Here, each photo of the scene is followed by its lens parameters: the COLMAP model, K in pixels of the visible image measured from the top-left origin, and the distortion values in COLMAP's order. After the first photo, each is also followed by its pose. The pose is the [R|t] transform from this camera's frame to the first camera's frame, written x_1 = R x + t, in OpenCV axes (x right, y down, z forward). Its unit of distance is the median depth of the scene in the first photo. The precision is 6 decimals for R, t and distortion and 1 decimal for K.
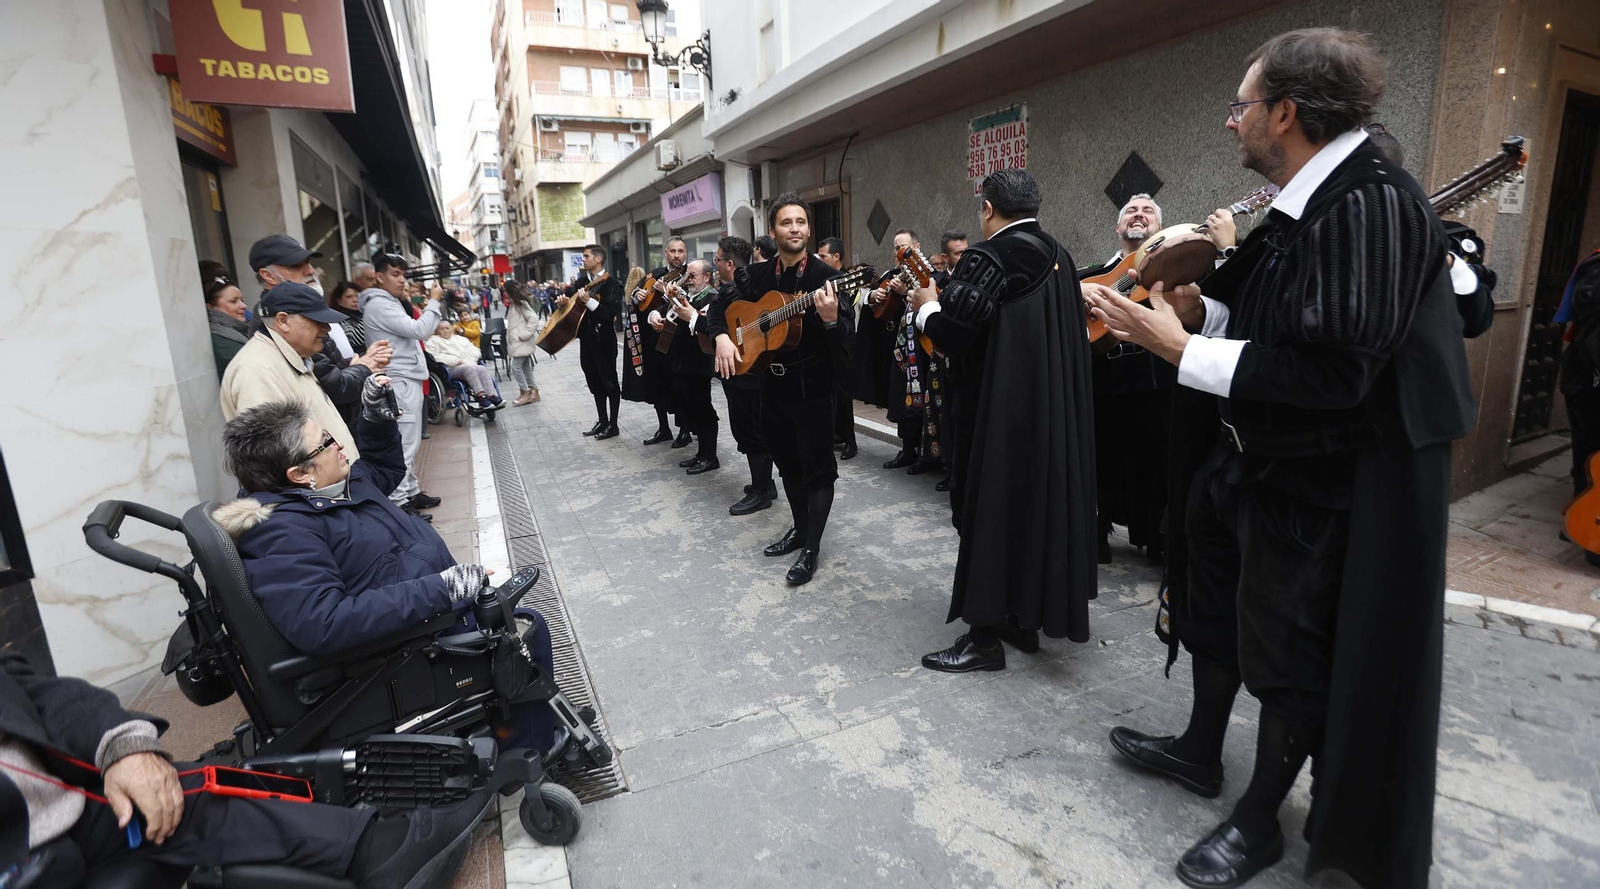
lens RADIAL K [[740.2, 0, 801.8], [0, 740.2, 409.1], [0, 0, 1]] dist [-0.069336, 0.024412]
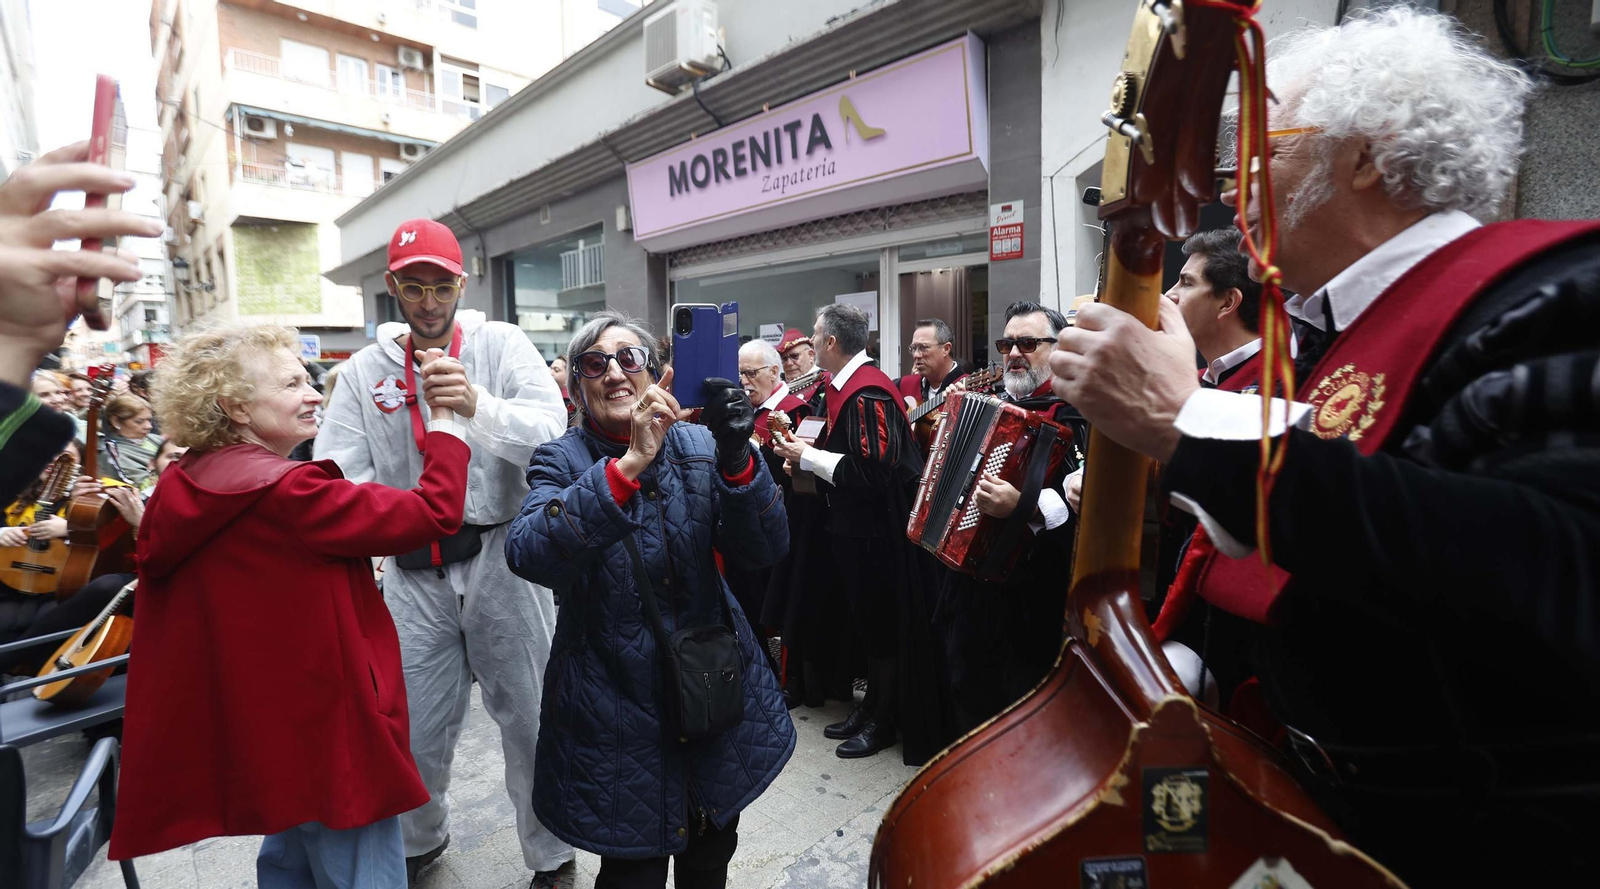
lens RADIAL K [[753.5, 0, 834.1], [0, 753.5, 440.8], [0, 0, 1]] dist [-0.026843, -0.000099]
pose [[0.938933, -0.017269, 0.343667, -0.620762], [0.051212, 0.994630, -0.089936, -0.259925], [-0.340268, 0.102044, 0.934775, 1.584633]]
